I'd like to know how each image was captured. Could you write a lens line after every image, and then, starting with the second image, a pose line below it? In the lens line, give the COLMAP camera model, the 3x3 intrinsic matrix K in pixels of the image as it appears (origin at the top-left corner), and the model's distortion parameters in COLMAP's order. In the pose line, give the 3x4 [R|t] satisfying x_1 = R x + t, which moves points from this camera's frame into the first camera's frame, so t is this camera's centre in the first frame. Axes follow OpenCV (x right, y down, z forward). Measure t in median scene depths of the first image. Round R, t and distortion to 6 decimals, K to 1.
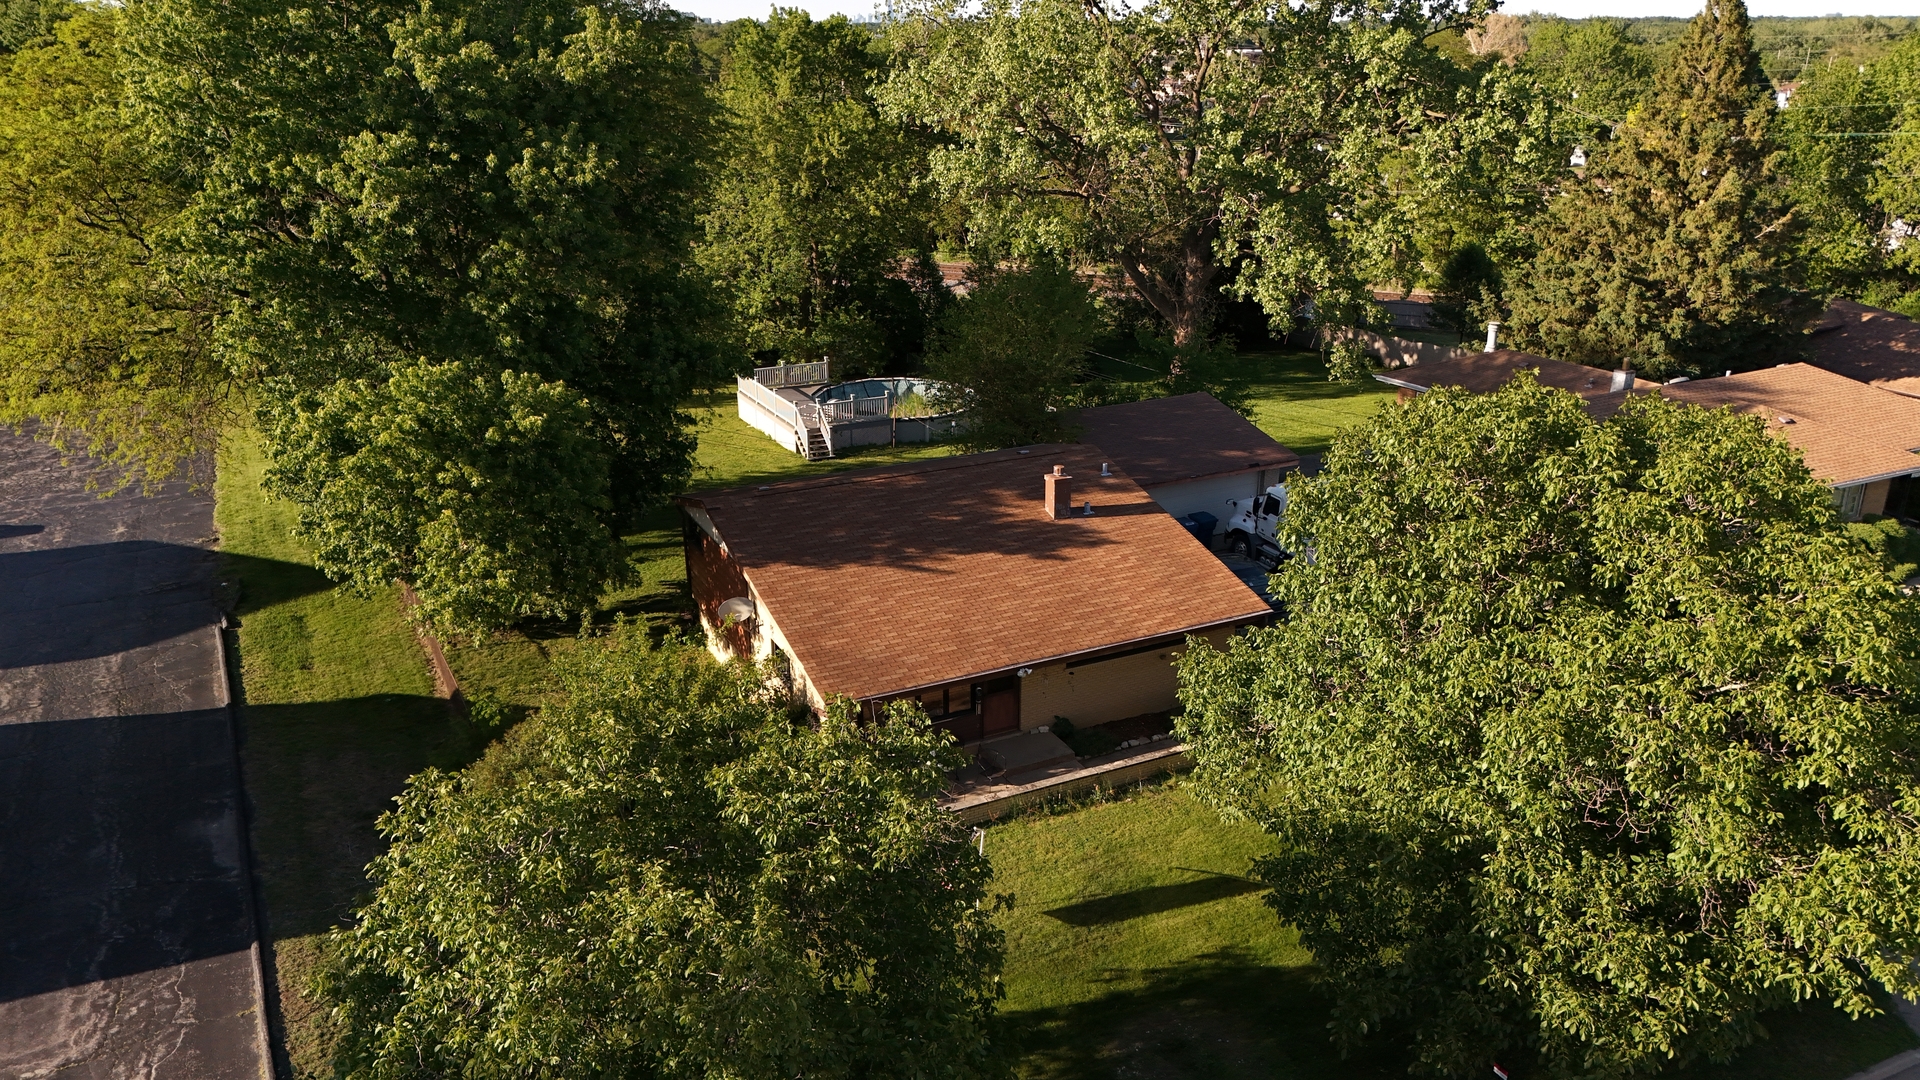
lens RADIAL K [[1458.7, 0, 969.9], [0, 1458.7, 509.1], [0, 0, 1]] dist [0.015491, -0.003729]
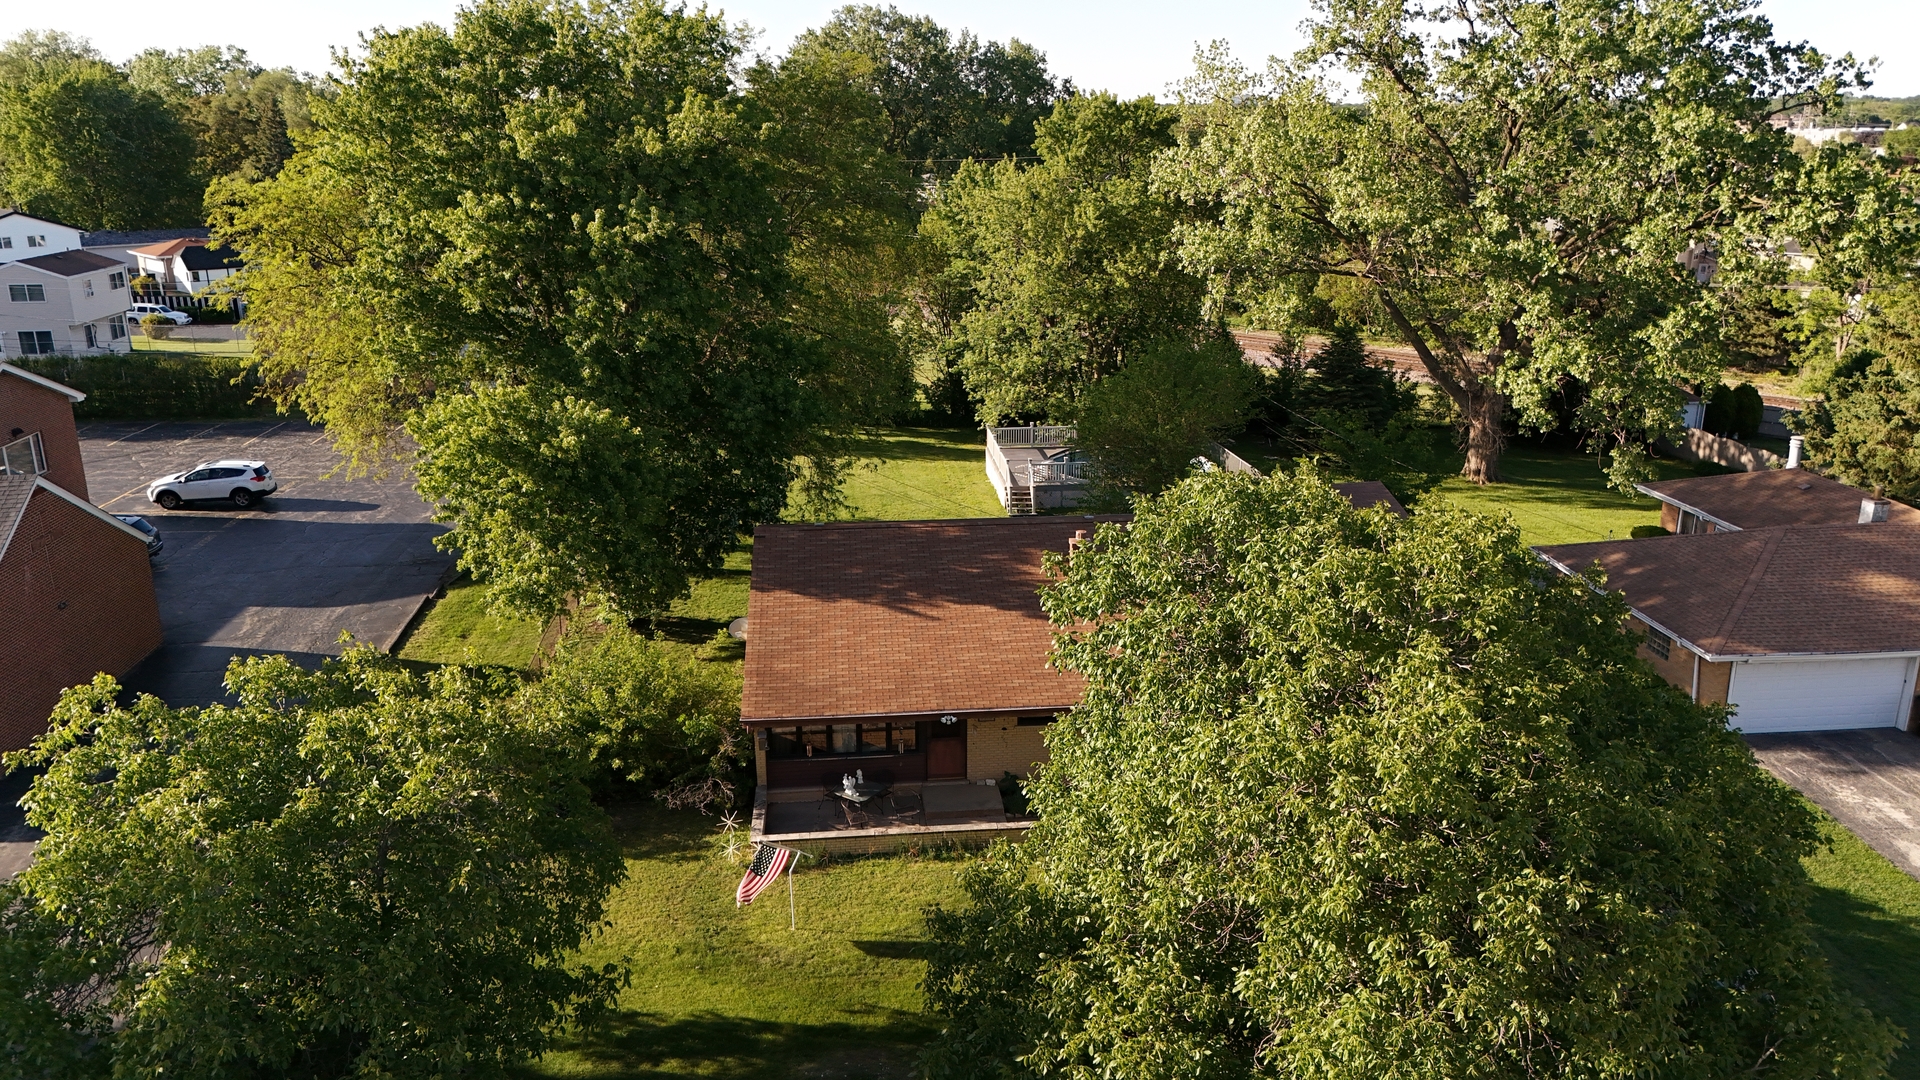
lens RADIAL K [[1453.7, 0, 955.0], [0, 1453.7, 487.6], [0, 0, 1]] dist [0.002856, -0.003130]
pose [[0.931412, 0.089239, -0.352858, 0.381814], [-0.111785, 0.992758, -0.043997, -0.005919], [0.346377, 0.080423, 0.934642, 0.027262]]
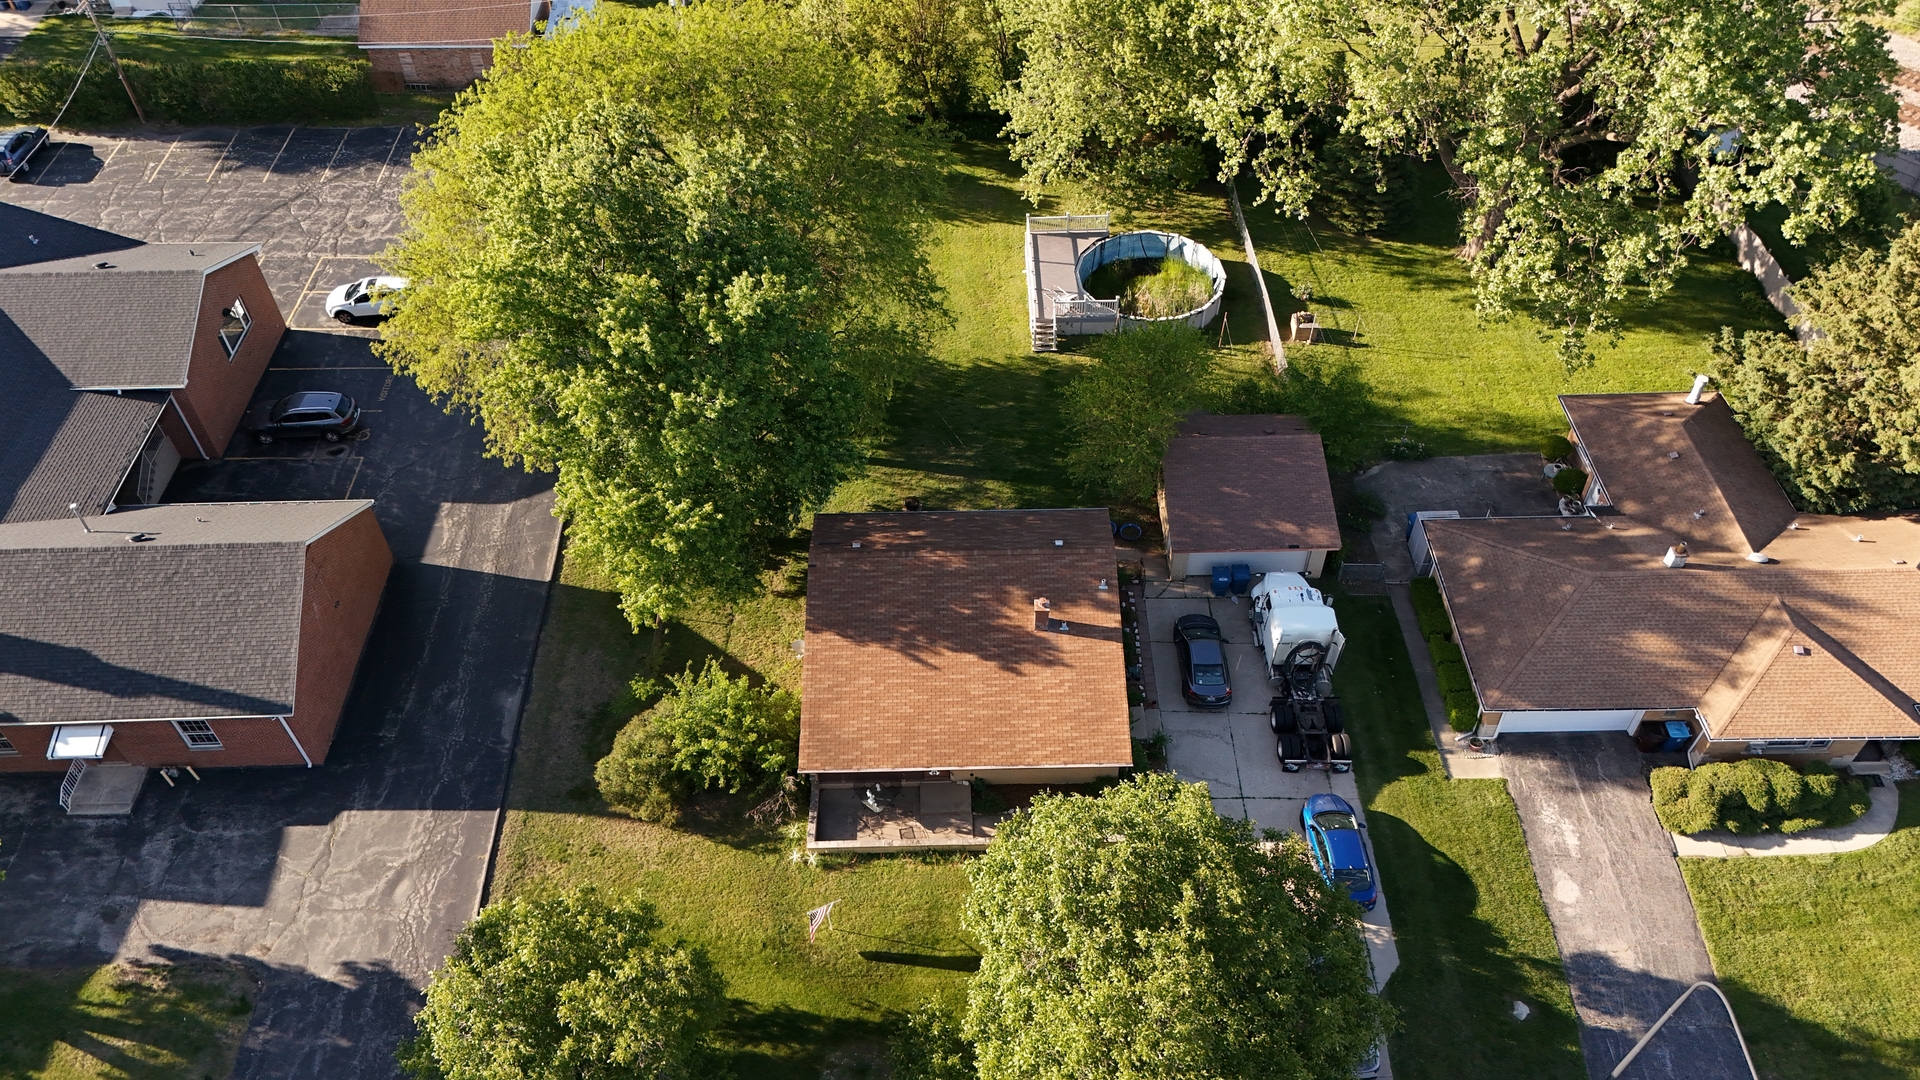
lens RADIAL K [[1423.5, 0, 960.0], [0, 1423.5, 540.0], [0, 0, 1]] dist [0.018283, -0.000253]
pose [[0.900843, 0.305943, -0.308026, 0.448309], [-0.130558, 0.867569, 0.479873, -0.827898], [0.414048, -0.392075, 0.821487, -0.147184]]
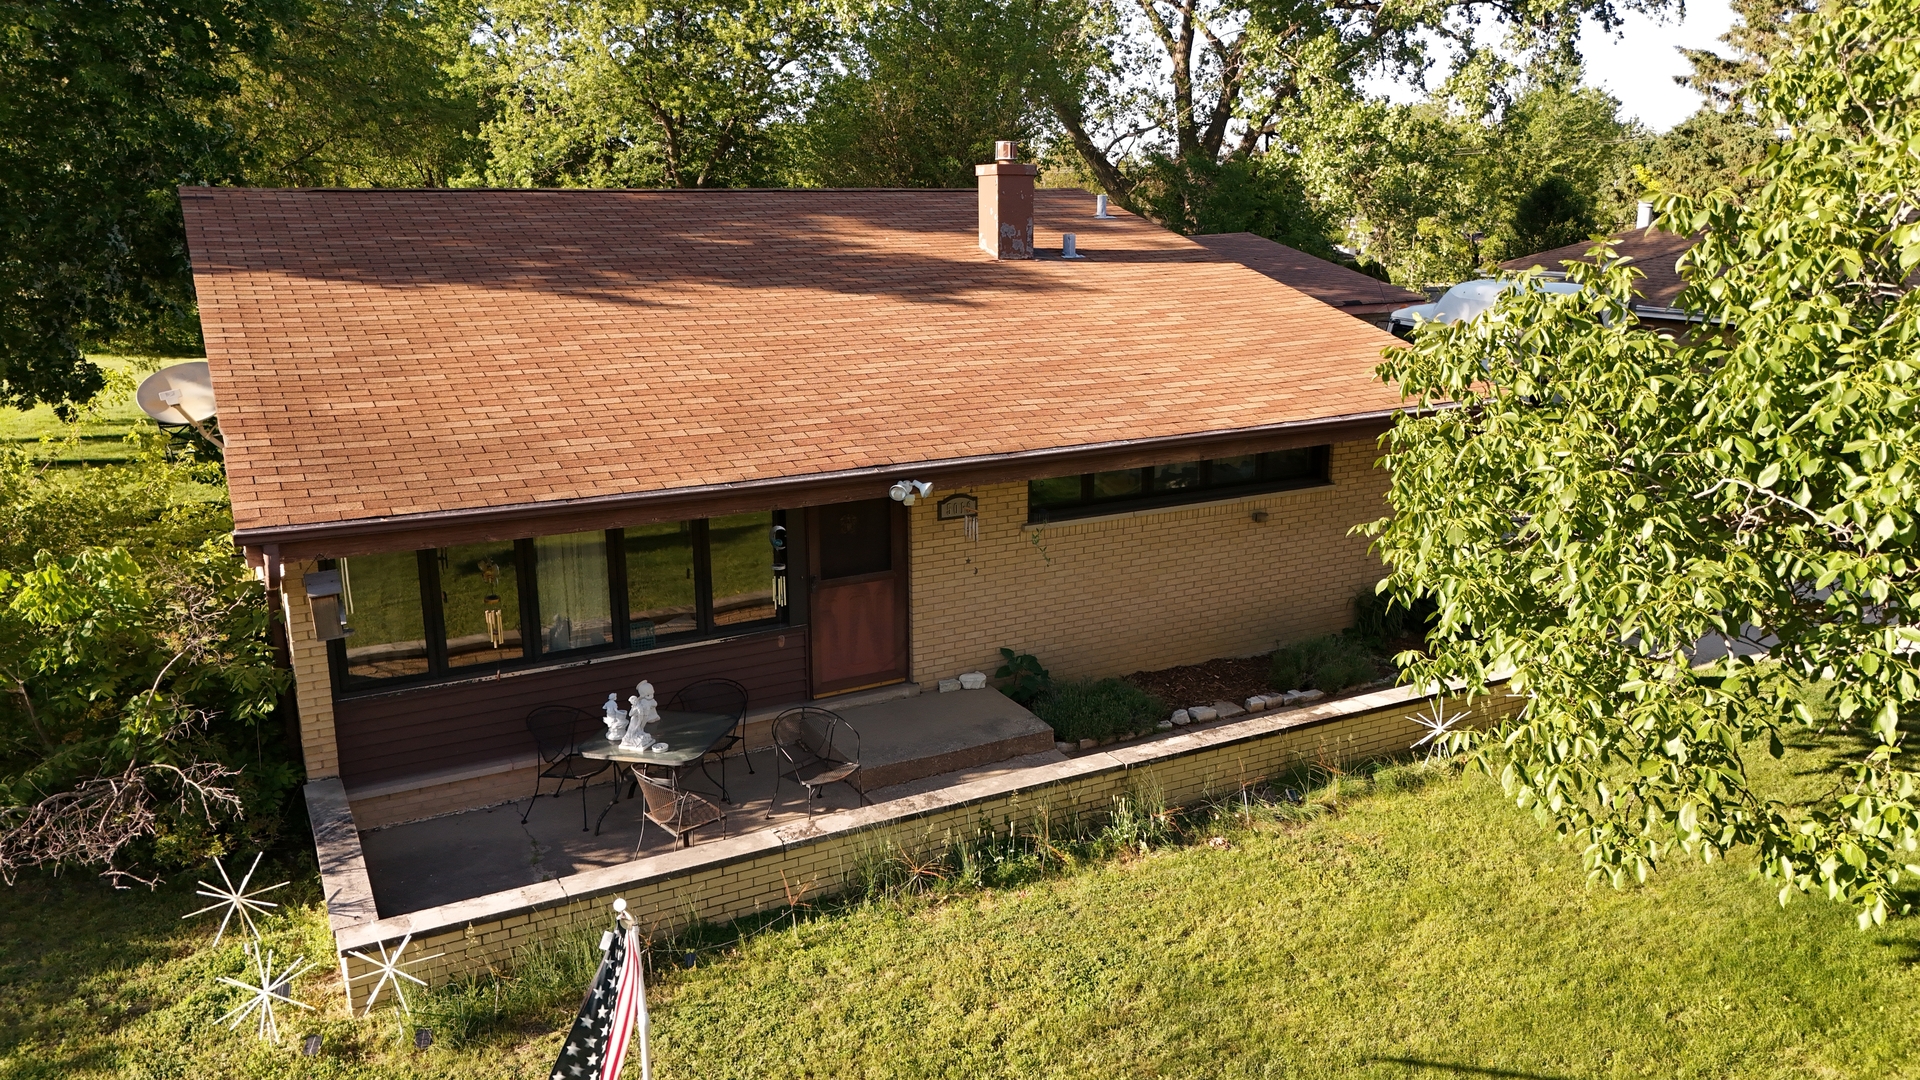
lens RADIAL K [[1423.5, 0, 960.0], [0, 1423.5, 540.0], [0, 0, 1]] dist [0.018283, -0.000253]
pose [[0.999806, -0.013845, 0.013993, 0.044053], [0.014893, 0.996855, -0.077832, 0.148976], [-0.012872, 0.078025, 0.996868, 0.642759]]
